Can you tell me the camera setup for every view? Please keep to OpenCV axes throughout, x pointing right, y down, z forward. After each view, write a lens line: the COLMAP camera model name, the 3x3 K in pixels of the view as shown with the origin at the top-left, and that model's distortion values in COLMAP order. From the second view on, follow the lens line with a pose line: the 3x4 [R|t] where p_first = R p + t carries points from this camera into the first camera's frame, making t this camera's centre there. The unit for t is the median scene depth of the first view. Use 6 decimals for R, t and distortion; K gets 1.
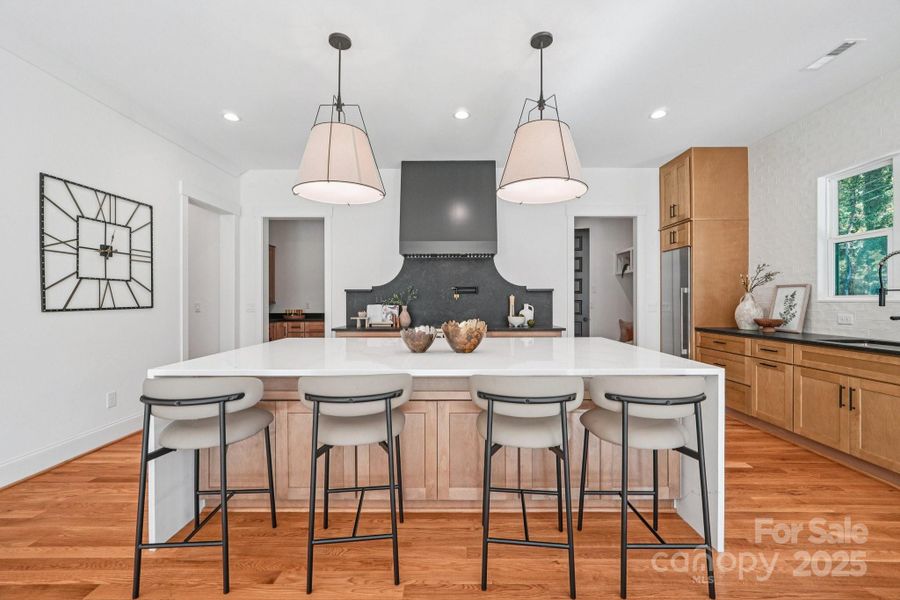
lens RADIAL K [[378.2, 0, 452.4], [0, 378.2, 300.2], [0, 0, 1]] dist [-0.010083, 0.002756]
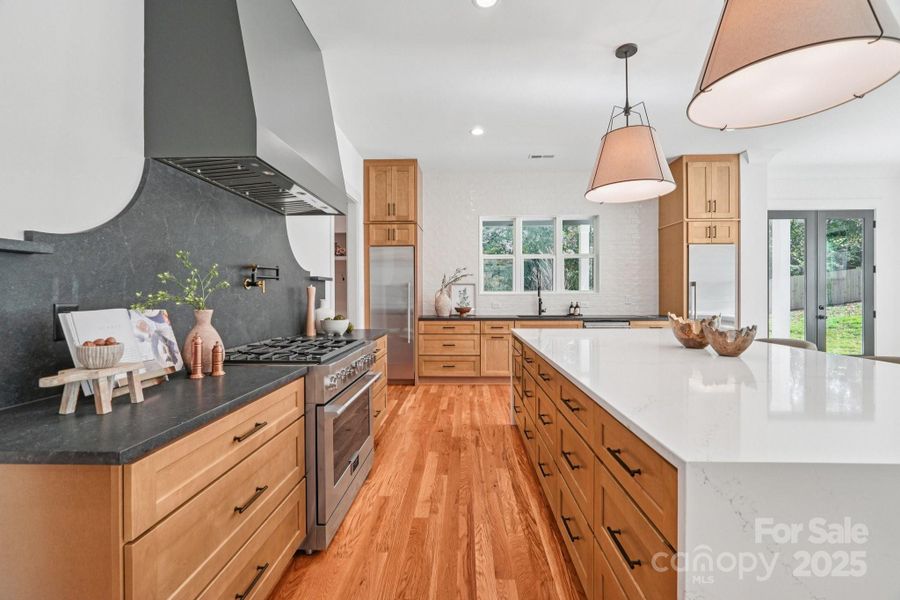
lens RADIAL K [[378.2, 0, 454.4], [0, 378.2, 295.0], [0, 0, 1]] dist [-0.010083, 0.002756]
pose [[0.021513, -0.000437, 0.999768, -0.560919], [0.002090, 0.999998, 0.000392, 0.003293], [-0.999766, 0.002082, 0.021514, 0.970391]]
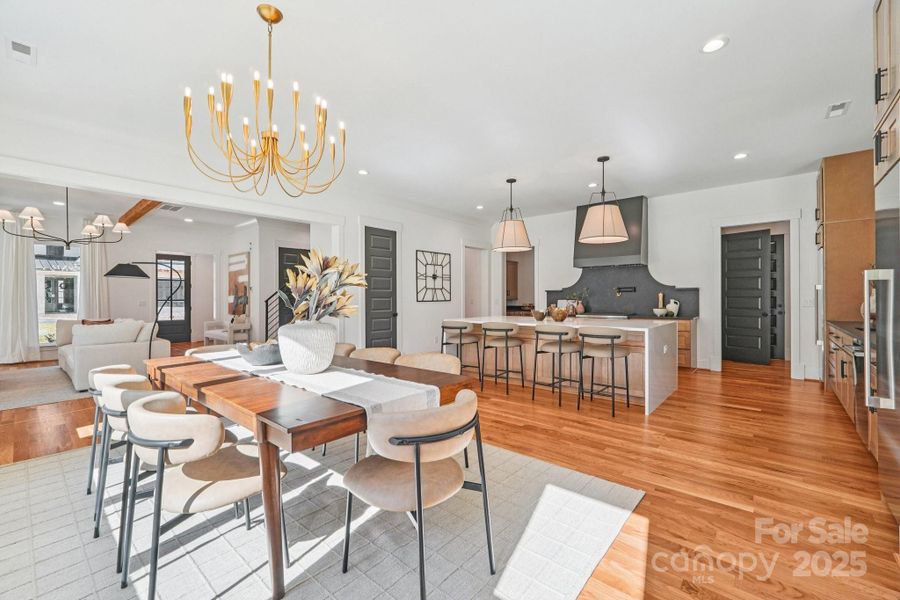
lens RADIAL K [[378.2, 0, 453.3], [0, 378.2, 300.9], [0, 0, 1]] dist [-0.010083, 0.002756]
pose [[0.764965, 0.003616, -0.644061, 0.580334], [0.003697, 0.999943, 0.010005, -0.001118], [0.644061, -0.010034, 0.764908, -0.617306]]
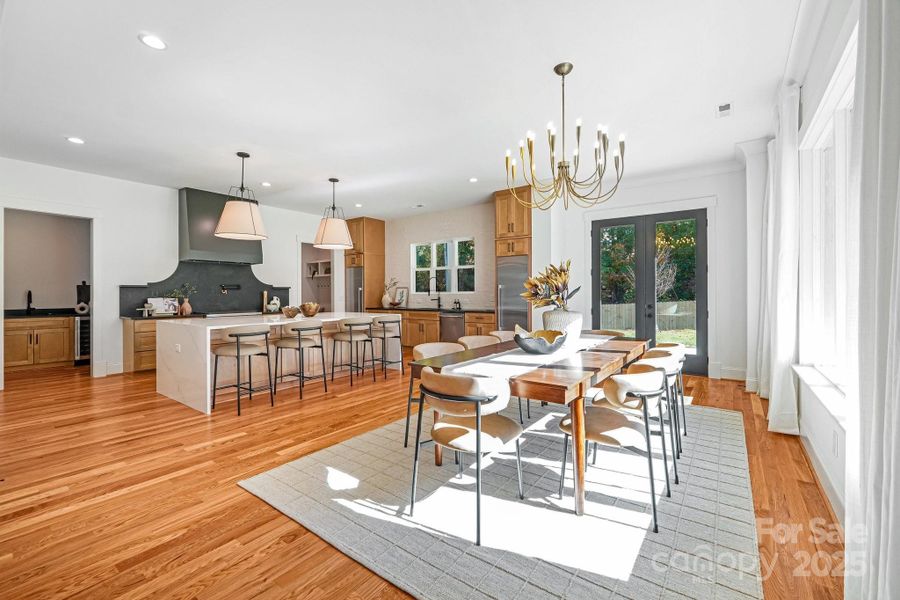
lens RADIAL K [[378.2, 0, 450.3], [0, 378.2, 291.9], [0, 0, 1]] dist [-0.010083, 0.002756]
pose [[0.595009, 0.003542, 0.803712, -0.780637], [0.002228, 0.999979, -0.006057, 0.002097], [-0.803716, 0.005395, 0.594988, -0.617430]]
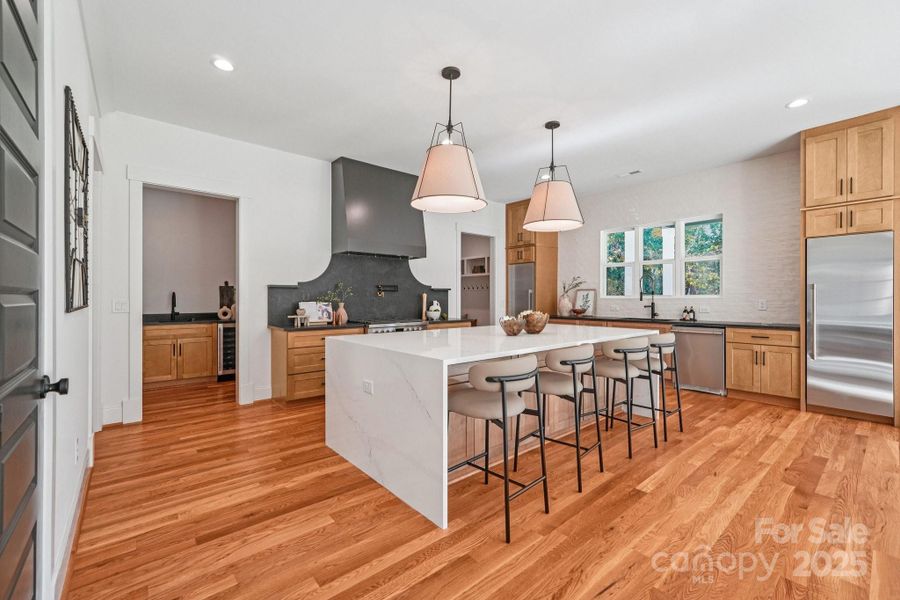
lens RADIAL K [[378.2, 0, 453.1], [0, 378.2, 299.0], [0, 0, 1]] dist [-0.010083, 0.002756]
pose [[0.754361, 0.000290, 0.656460, -0.693413], [-0.002487, 0.999994, 0.002416, 0.001827], [-0.656455, -0.003455, 0.754357, 0.078367]]
